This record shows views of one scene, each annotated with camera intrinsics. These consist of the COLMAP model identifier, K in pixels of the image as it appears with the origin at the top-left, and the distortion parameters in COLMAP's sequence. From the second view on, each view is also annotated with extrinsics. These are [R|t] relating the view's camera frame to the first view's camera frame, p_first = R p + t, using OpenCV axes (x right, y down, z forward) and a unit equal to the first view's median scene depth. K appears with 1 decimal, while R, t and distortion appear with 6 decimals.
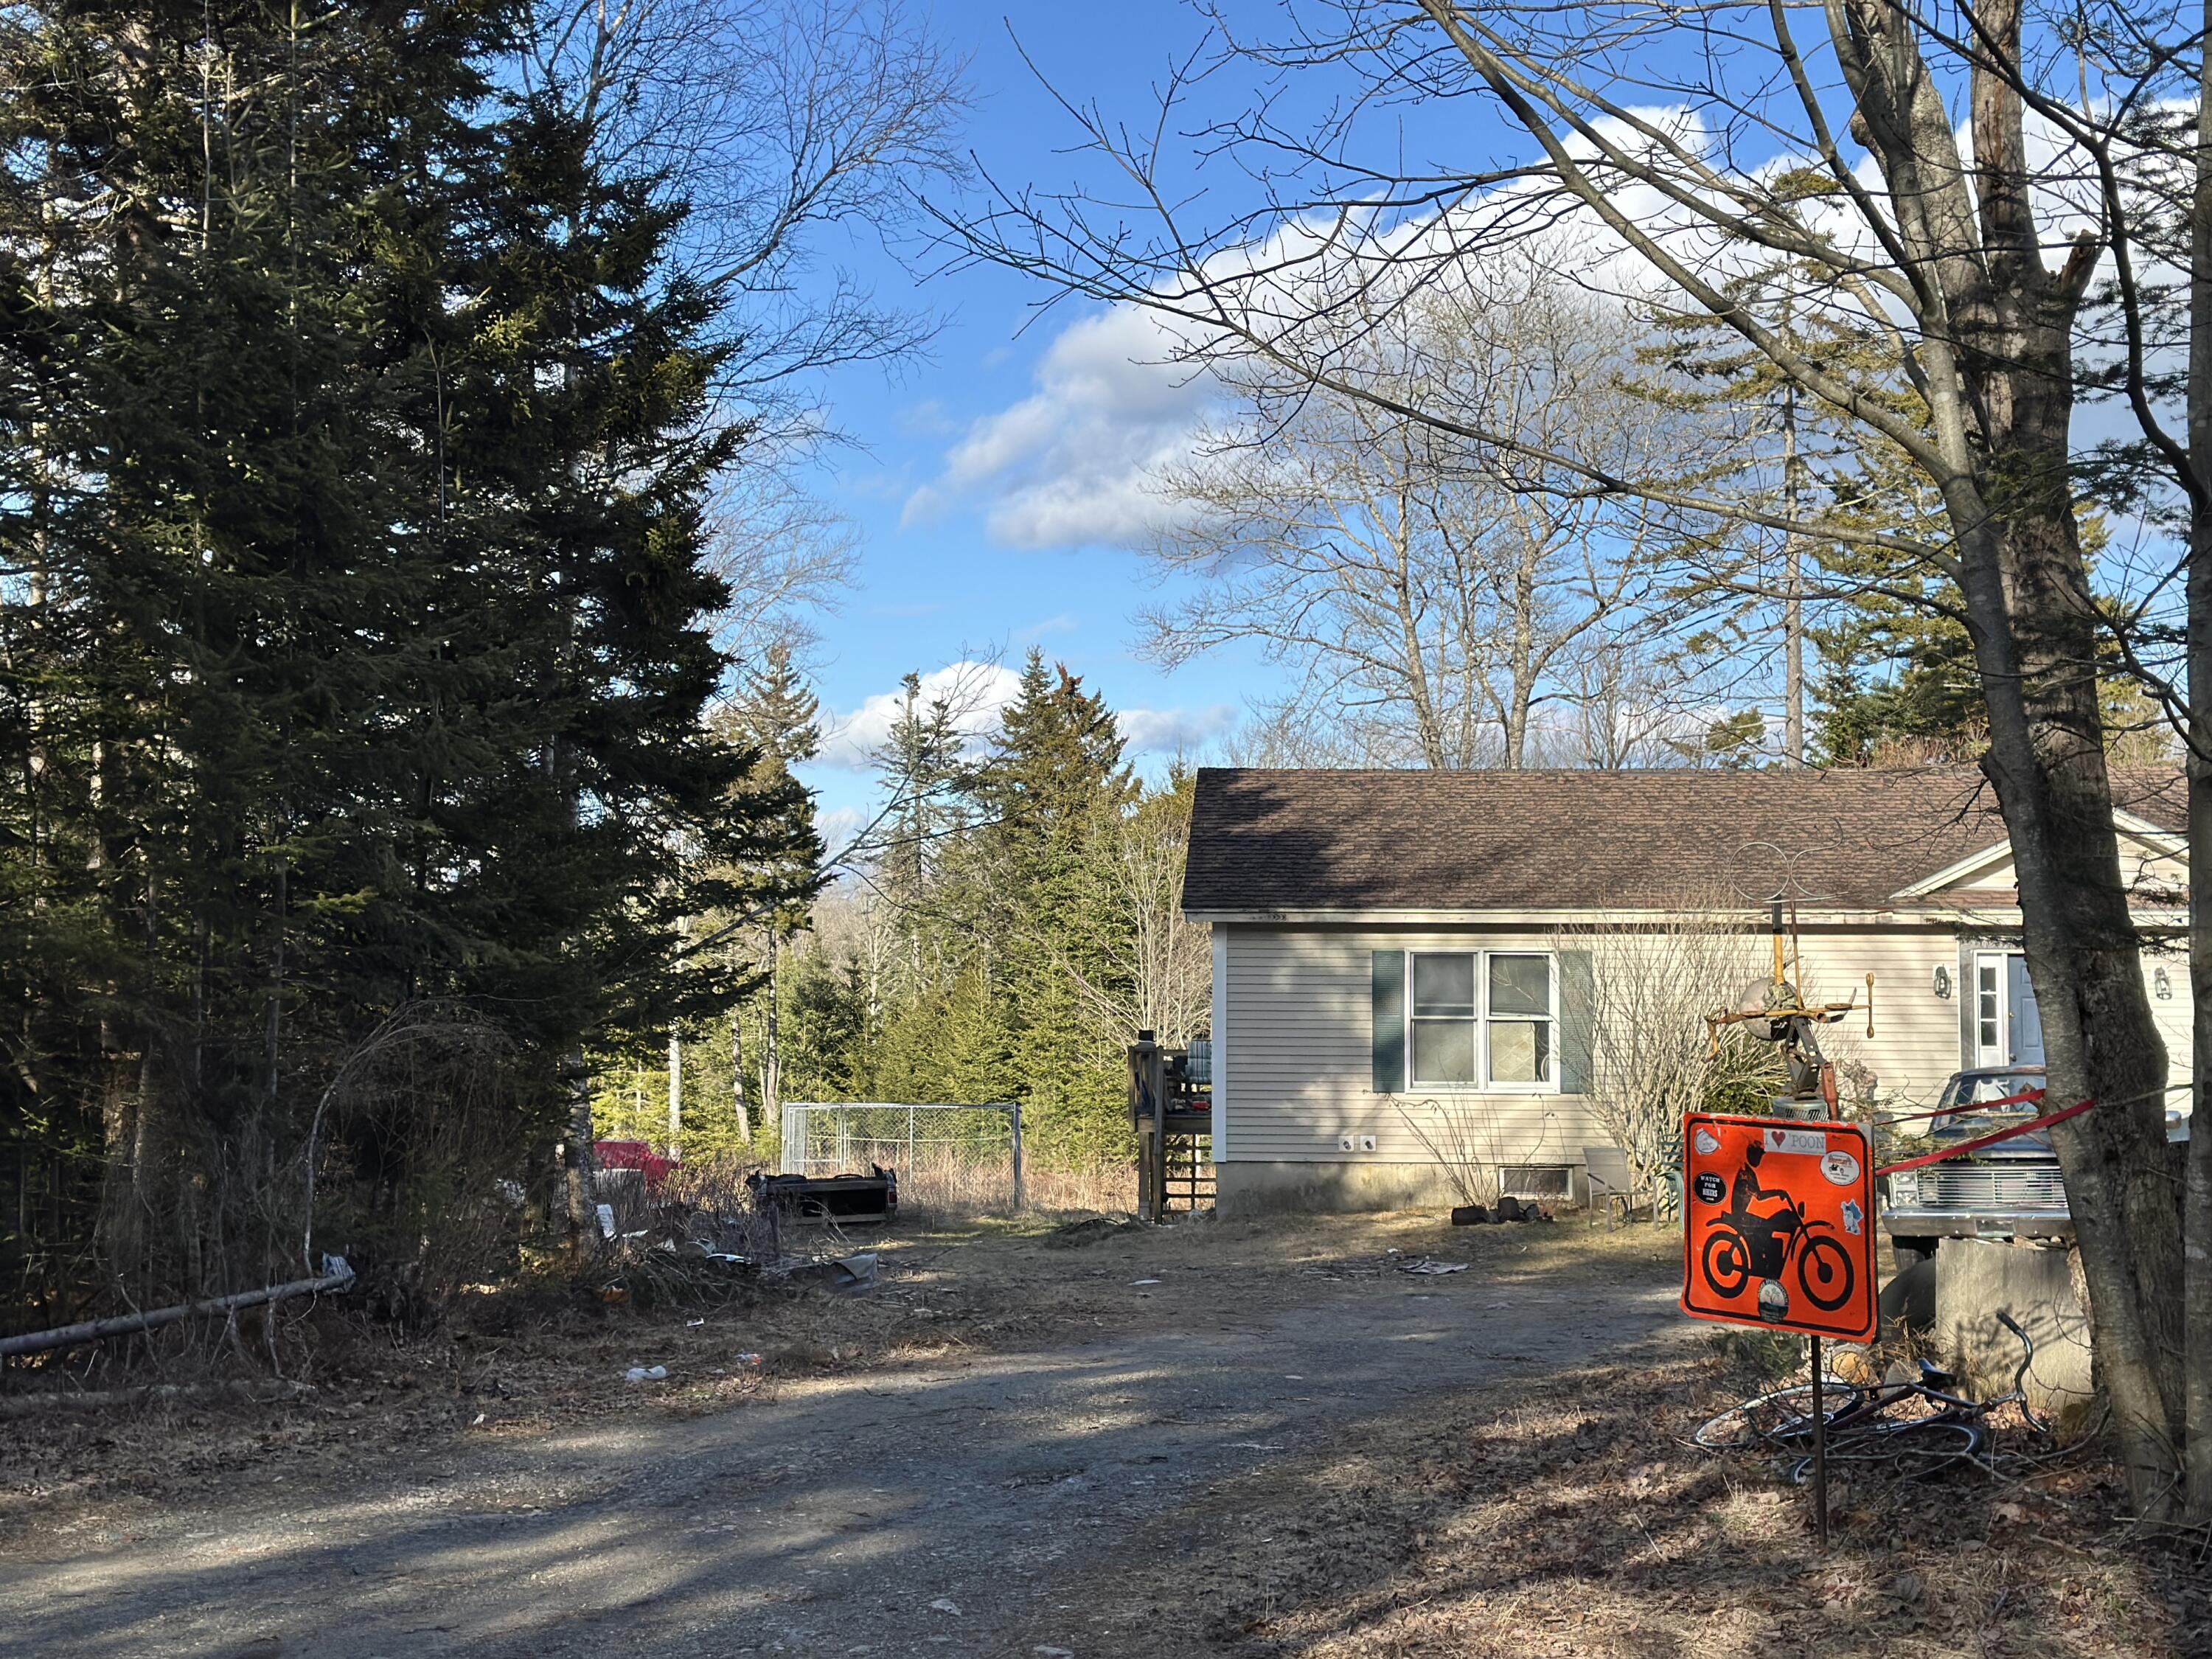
lens RADIAL K [[3172.5, 0, 1106.0], [0, 3172.5, 829.5], [0, 0, 1]] dist [0.148343, 0.031267]
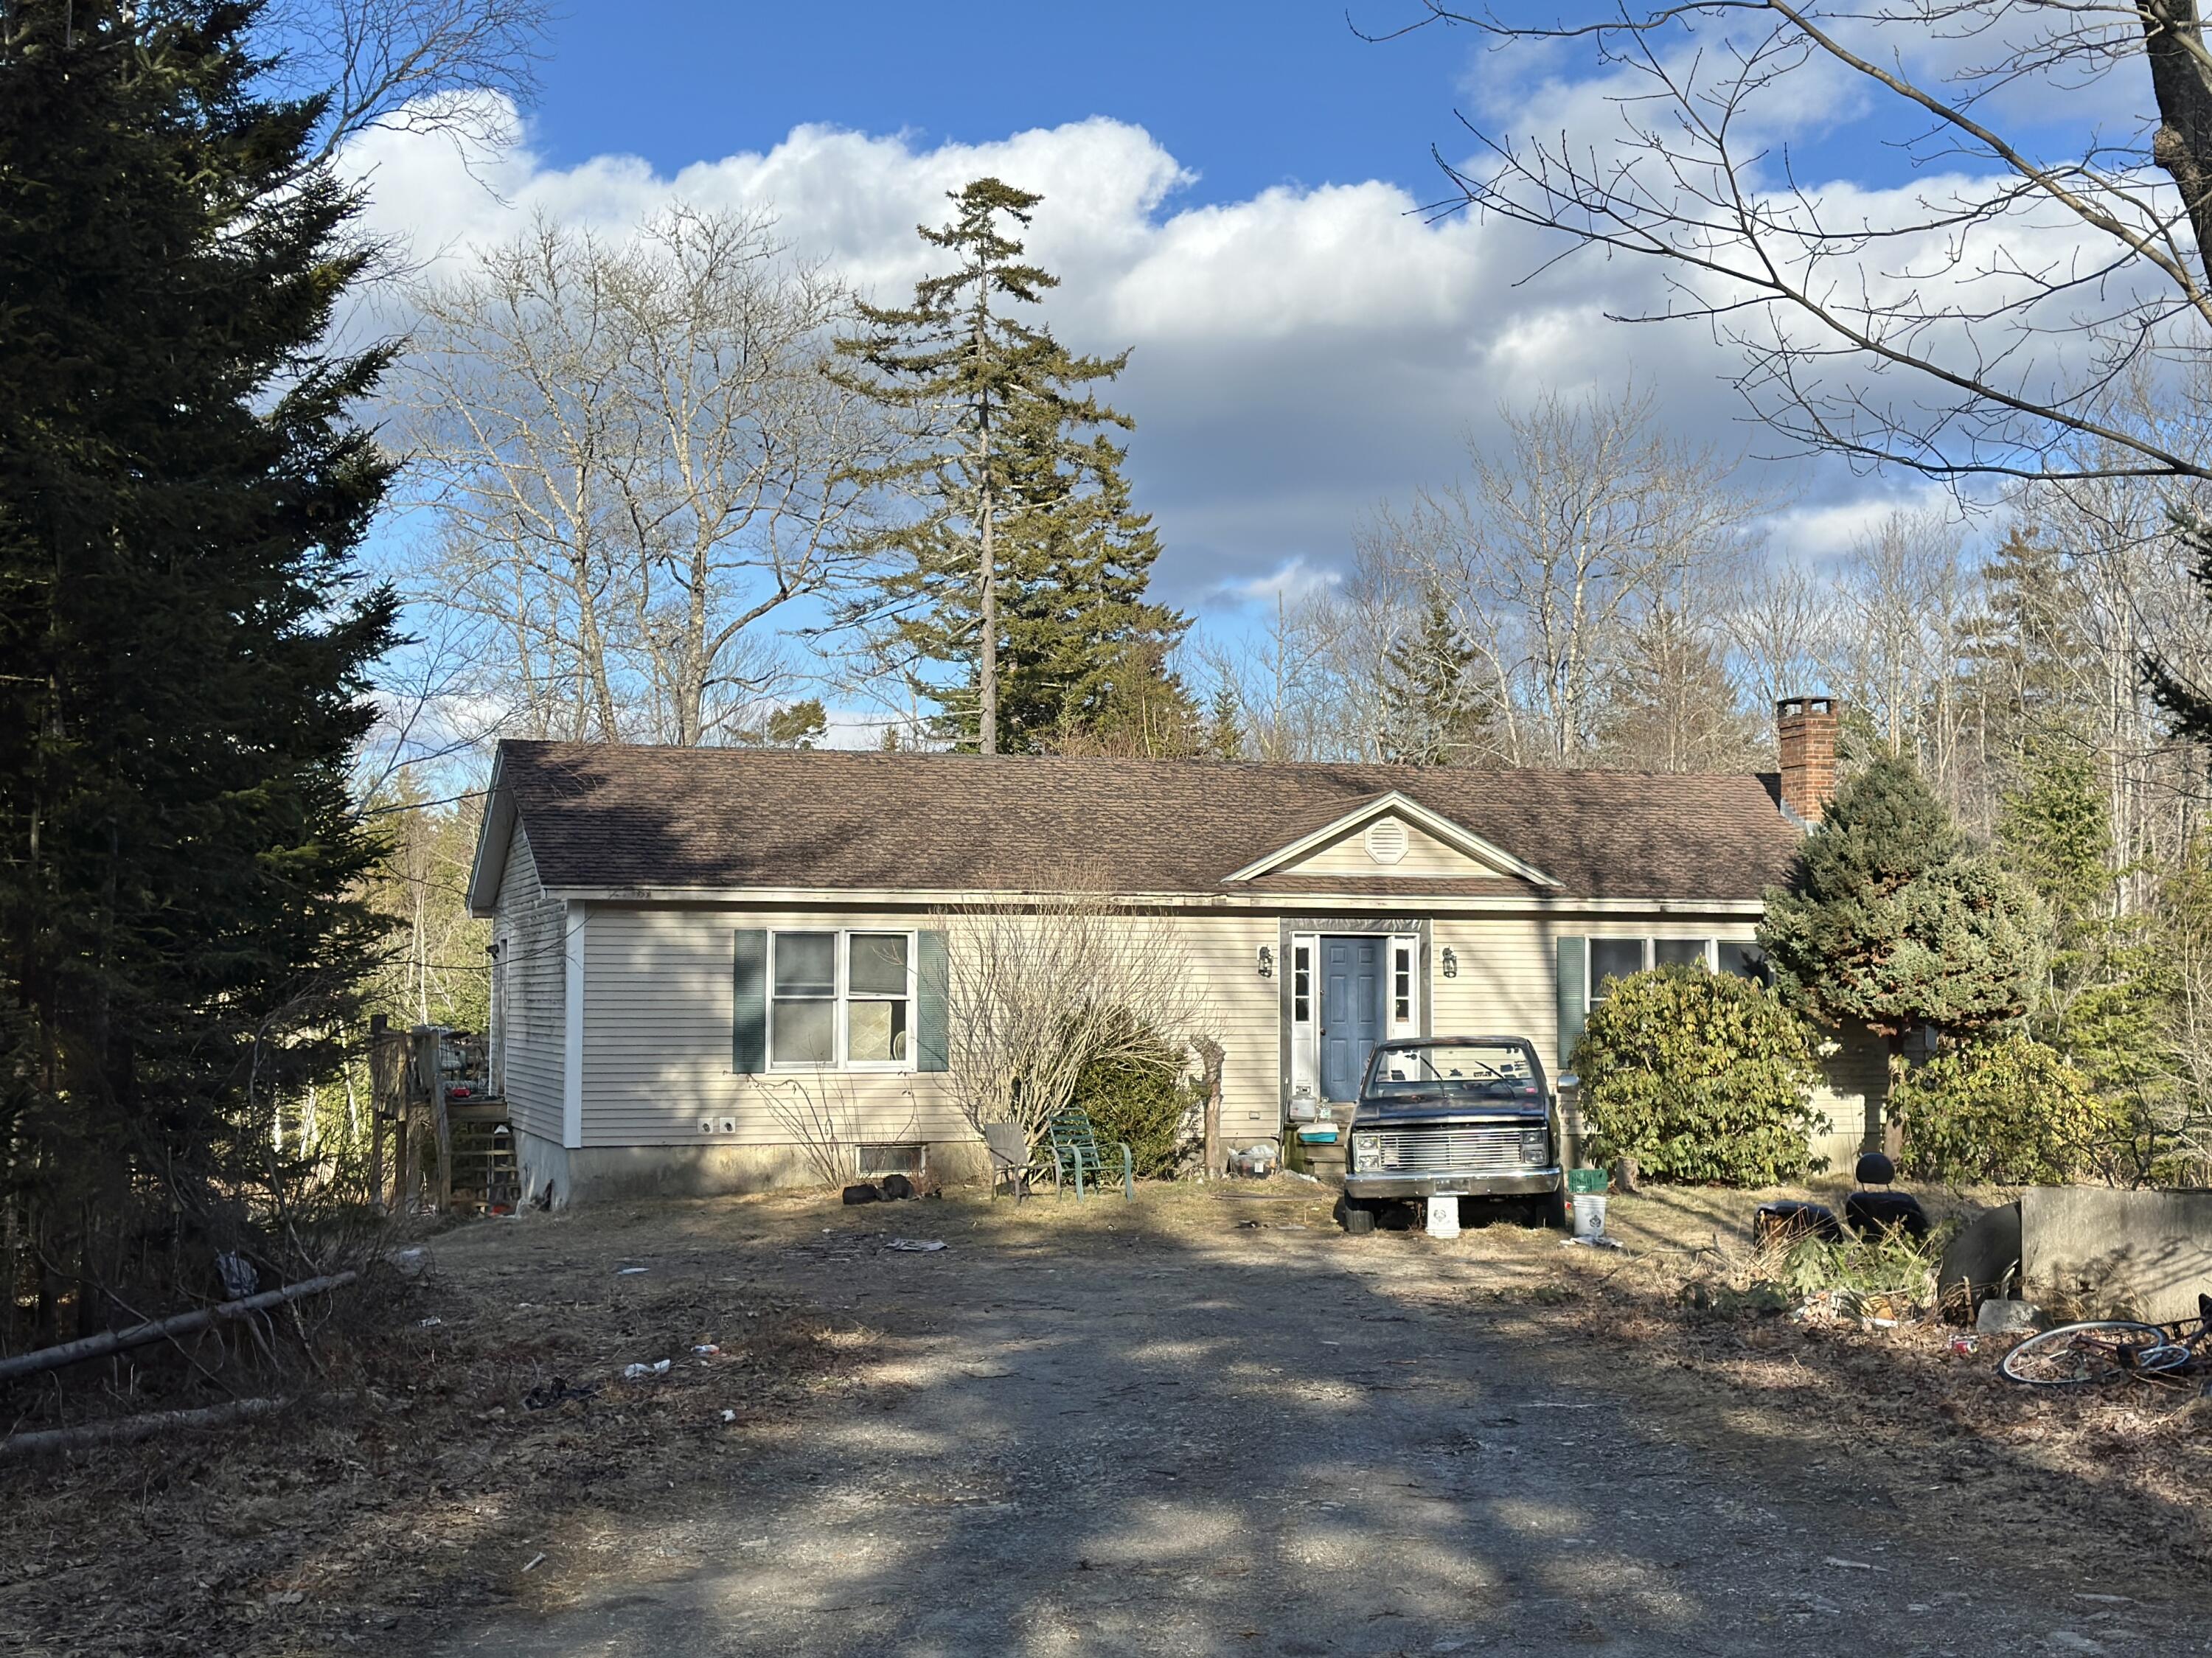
lens RADIAL K [[3159.2, 0, 1106.0], [0, 3159.2, 829.0], [0, 0, 1]] dist [0.158295, -0.209840]
pose [[0.930979, 0.018169, 0.364621, -0.167688], [-0.019196, 0.999815, -0.000807, 0.005547], [-0.364569, -0.006248, 0.931156, 0.044521]]
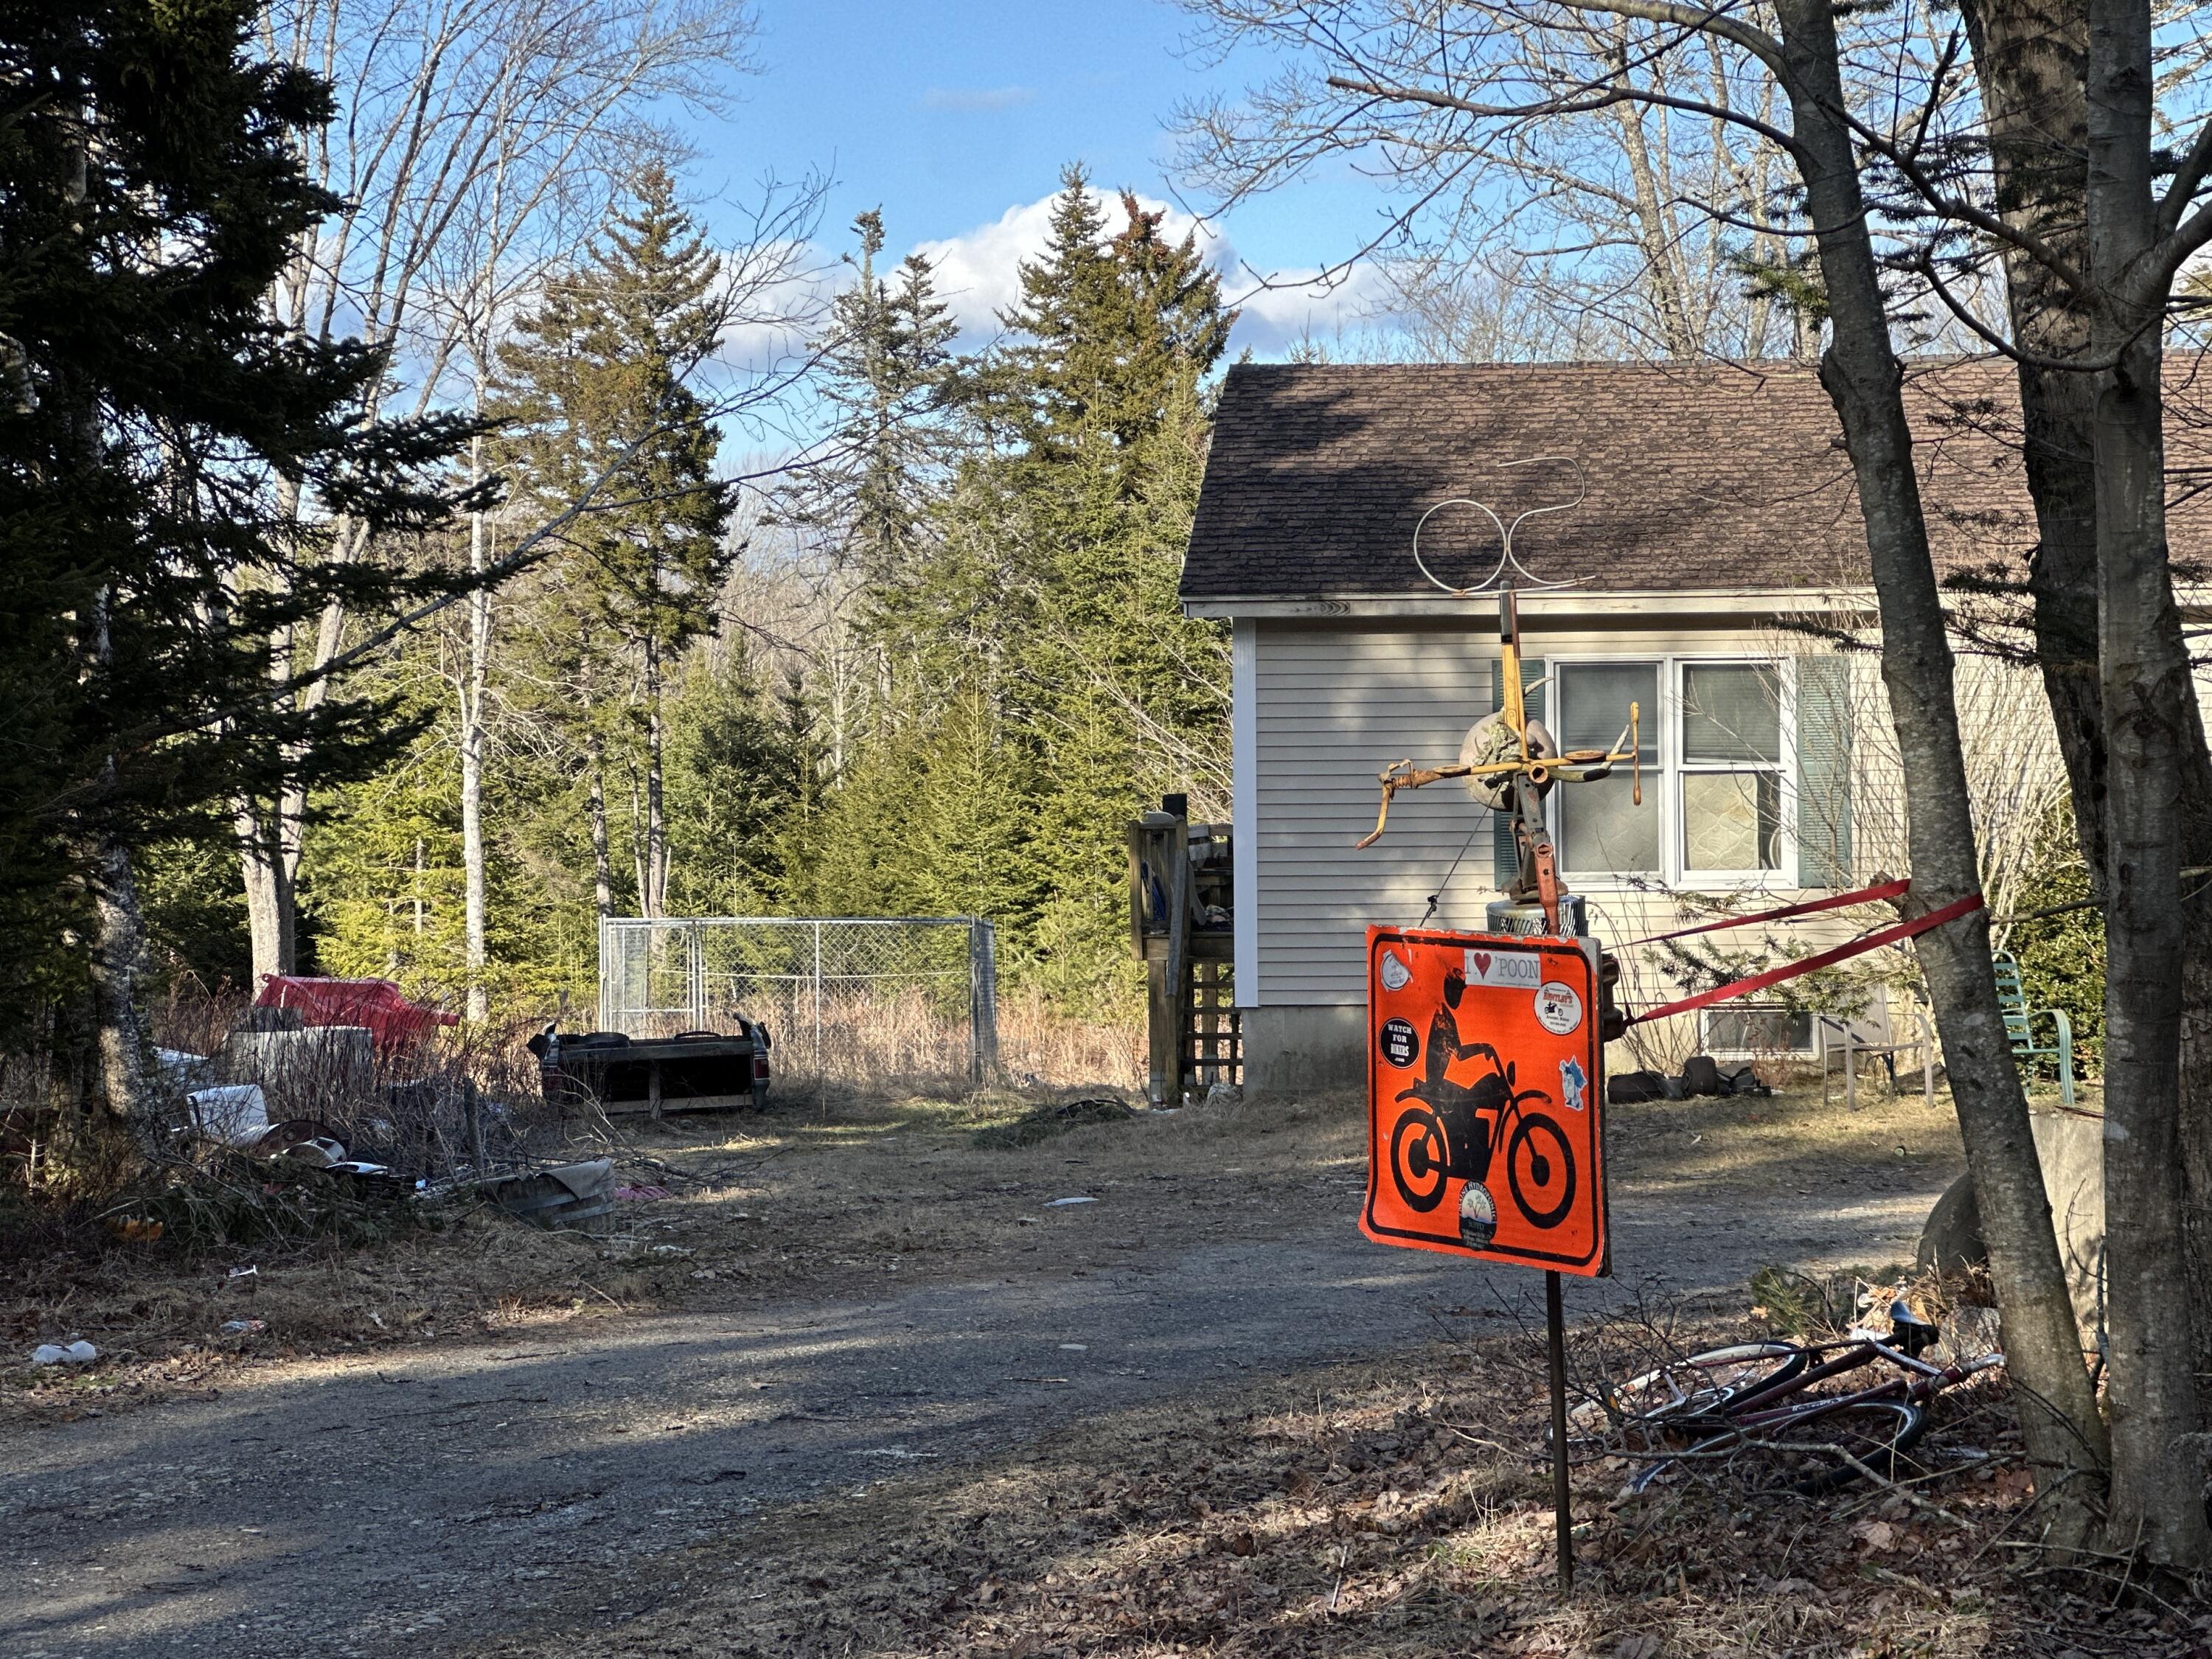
lens RADIAL K [[5242.0, 0, 1114.4], [0, 5242.0, 765.7], [0, 0, 1]] dist [-0.187805, 7.529023]
pose [[0.999246, -0.012774, -0.036669, 0.047813], [0.014884, 0.998214, 0.057864, -0.001205], [0.035864, -0.058366, 0.997651, -0.011592]]
